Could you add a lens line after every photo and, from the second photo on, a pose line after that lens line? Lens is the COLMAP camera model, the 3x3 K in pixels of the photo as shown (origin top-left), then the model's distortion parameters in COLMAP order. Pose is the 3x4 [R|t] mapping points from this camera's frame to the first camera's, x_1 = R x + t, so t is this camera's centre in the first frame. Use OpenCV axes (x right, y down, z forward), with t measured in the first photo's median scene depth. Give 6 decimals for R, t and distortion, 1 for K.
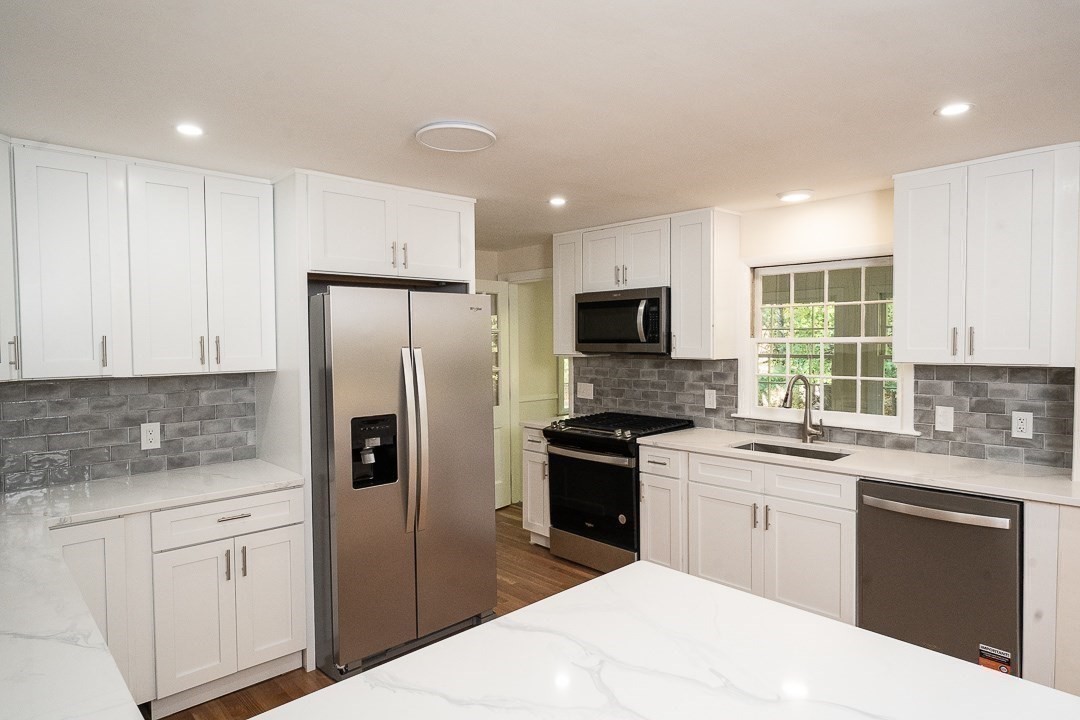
lens RADIAL K [[639.1, 0, 540.0], [0, 639.1, 360.0], [0, 0, 1]] dist [0.020268, -0.000099]
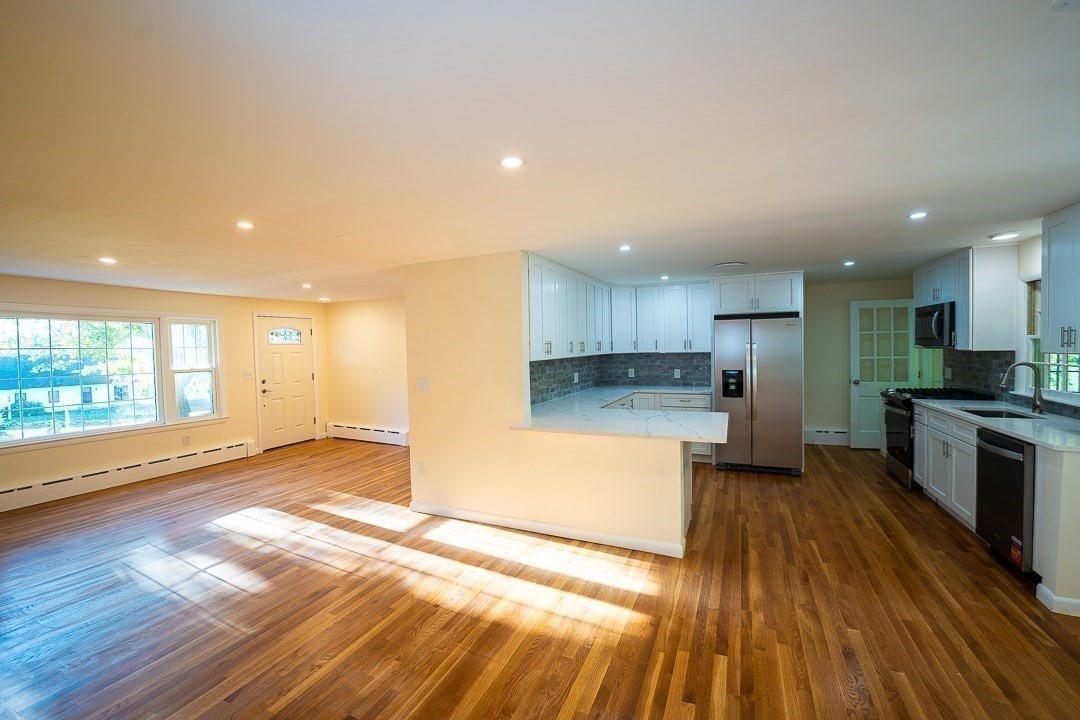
lens RADIAL K [[446.0, 0, 540.0], [0, 446.0, 360.0], [0, 0, 1]] dist [-0.014321, 0.000120]
pose [[0.389582, 0.030166, -0.920498, 0.893793], [-0.014753, 0.999540, 0.026513, 0.009223], [0.920874, 0.003252, 0.389848, -0.328343]]
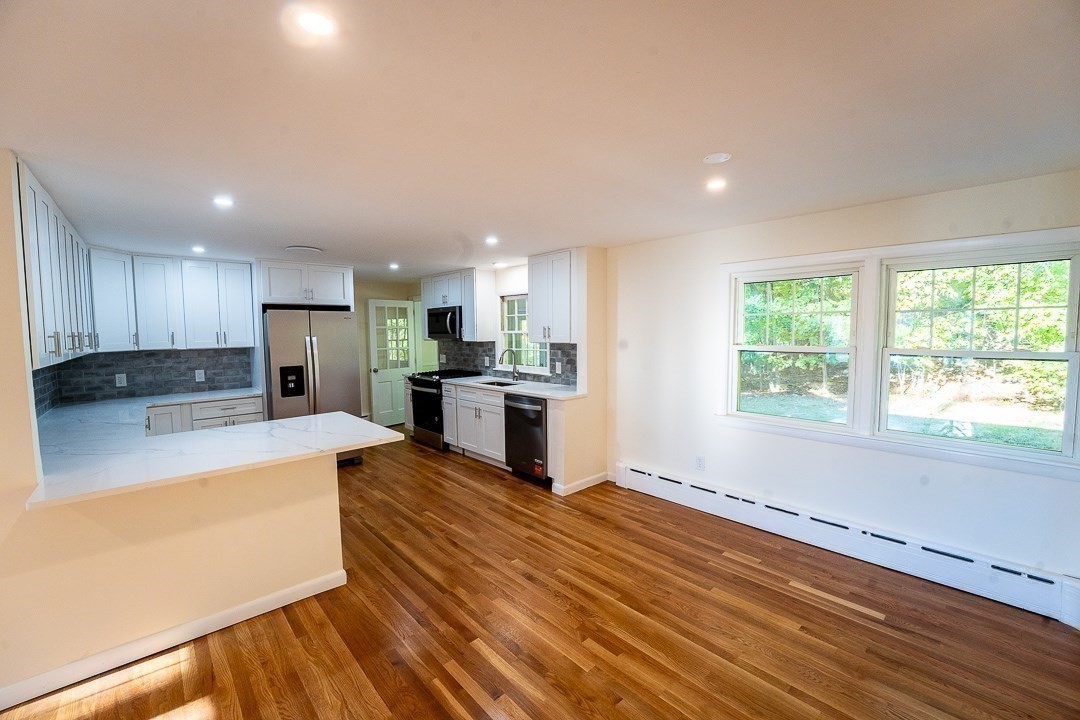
lens RADIAL K [[438.9, 0, 540.0], [0, 438.9, 360.0], [0, 0, 1]] dist [-0.022908, -0.000025]
pose [[0.999965, -0.003630, -0.007502, 0.535950], [0.003879, 0.999436, 0.033369, 0.013532], [0.007377, -0.033397, 0.999415, -0.459461]]
